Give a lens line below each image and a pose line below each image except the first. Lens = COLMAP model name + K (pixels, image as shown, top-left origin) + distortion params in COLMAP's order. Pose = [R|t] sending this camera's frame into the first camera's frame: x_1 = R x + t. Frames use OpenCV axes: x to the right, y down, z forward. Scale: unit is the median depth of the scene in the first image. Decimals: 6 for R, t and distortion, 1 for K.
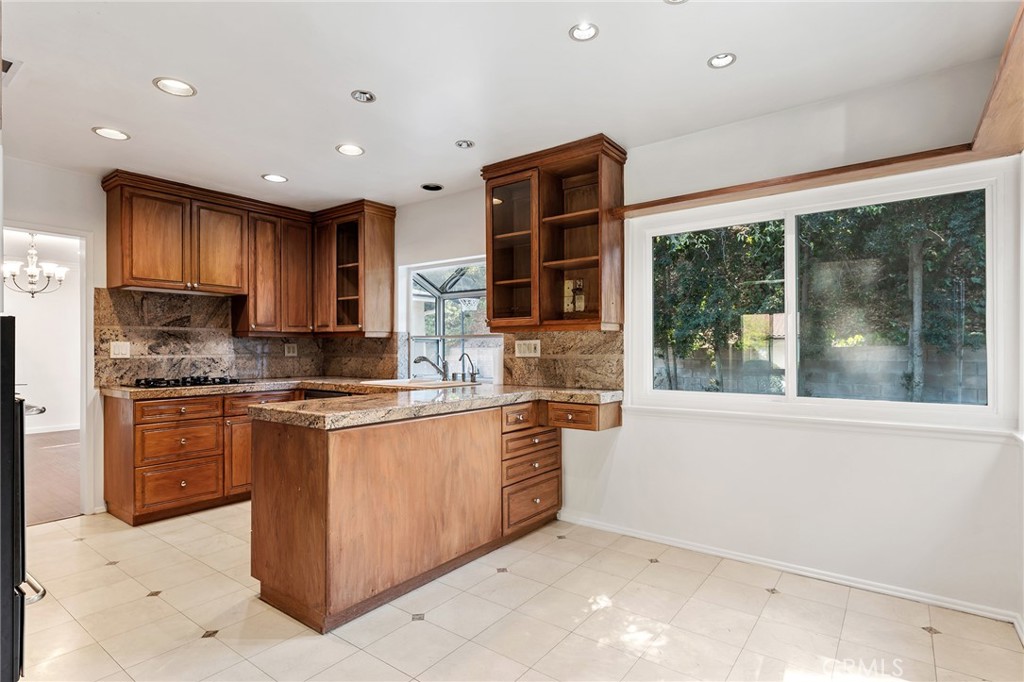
lens RADIAL K [[526.0, 0, 515.8], [0, 526.0, 348.8], [0, 0, 1]] dist [0.011205, -0.004489]
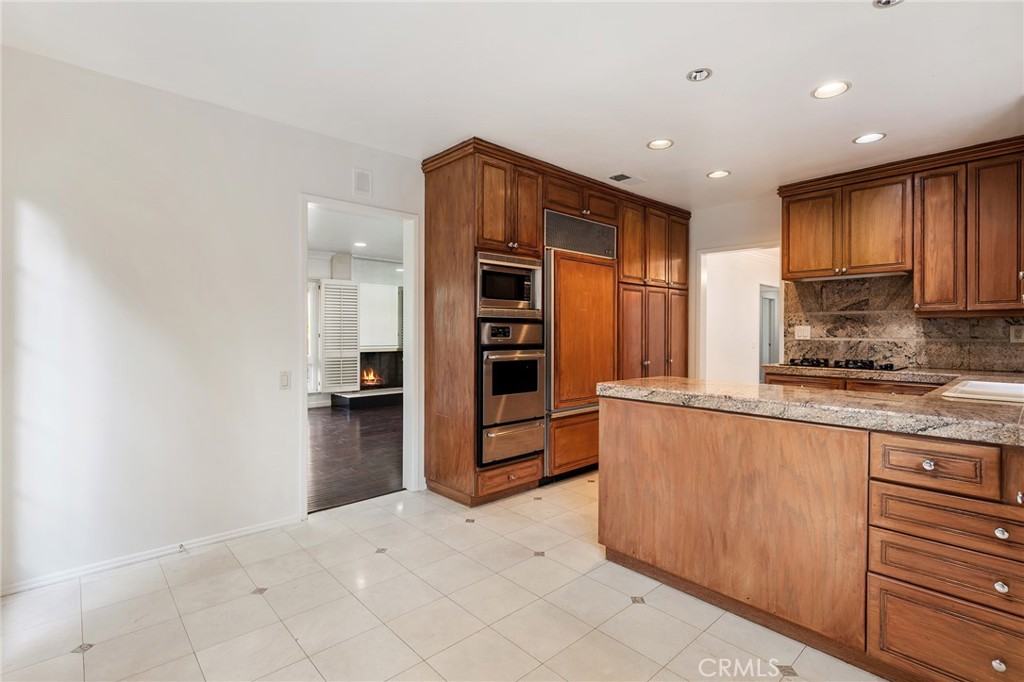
lens RADIAL K [[462.8, 0, 492.3], [0, 462.8, 336.0], [0, 0, 1]] dist [0.011624, -0.003917]
pose [[-0.200681, 0.009375, -0.979612, 0.431074], [-0.002994, 0.999944, 0.010183, 0.000761], [0.979652, 0.004977, -0.200641, 0.537263]]
